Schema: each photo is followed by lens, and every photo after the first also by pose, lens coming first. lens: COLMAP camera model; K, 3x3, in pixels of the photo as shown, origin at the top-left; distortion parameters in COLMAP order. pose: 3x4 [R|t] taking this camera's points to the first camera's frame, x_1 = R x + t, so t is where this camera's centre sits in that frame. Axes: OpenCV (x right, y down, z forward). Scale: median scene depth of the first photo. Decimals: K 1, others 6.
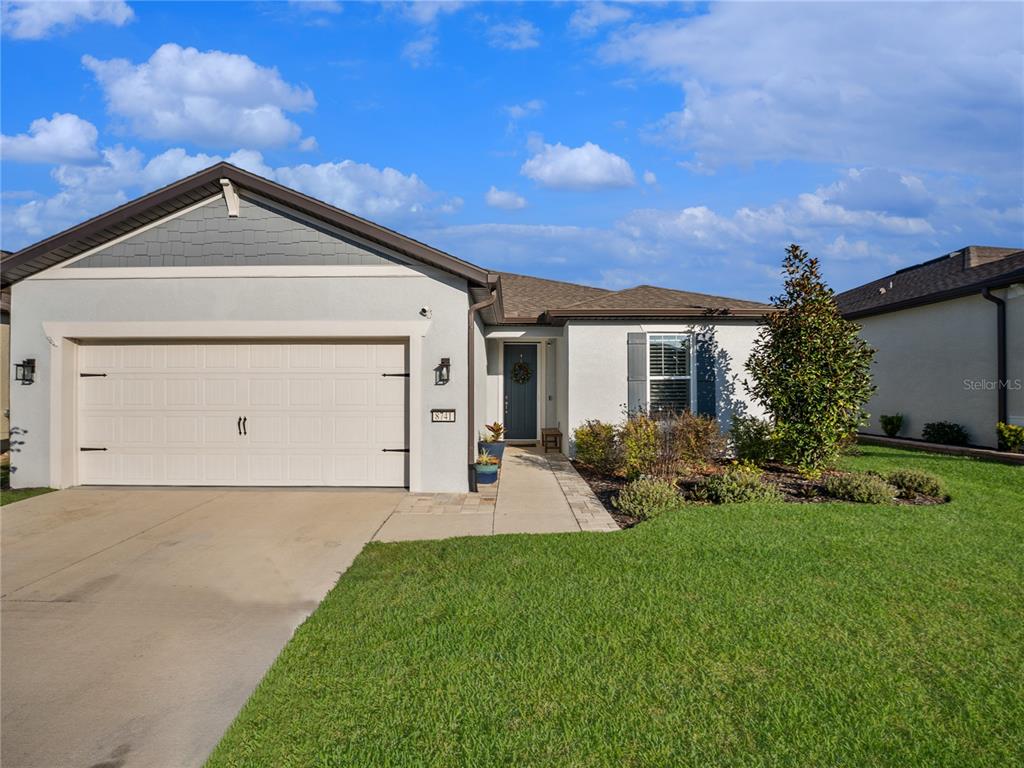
lens RADIAL K [[469.3, 0, 496.1], [0, 469.3, 388.2], [0, 0, 1]] dist [-0.015396, 0.000336]
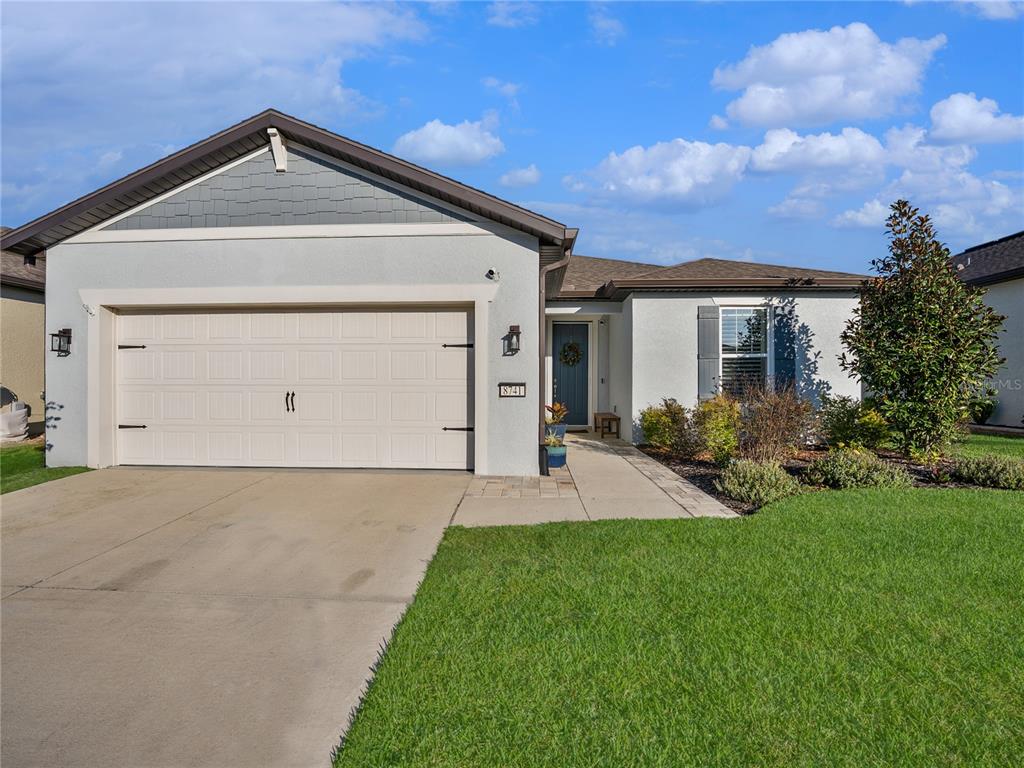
lens RADIAL K [[469.3, 0, 496.1], [0, 469.3, 388.2], [0, 0, 1]] dist [-0.015396, 0.000336]
pose [[0.999211, 0.001264, -0.039708, -0.105715], [-0.000872, 0.999951, 0.009870, 0.045779], [0.039718, -0.009828, 0.999163, 0.101232]]
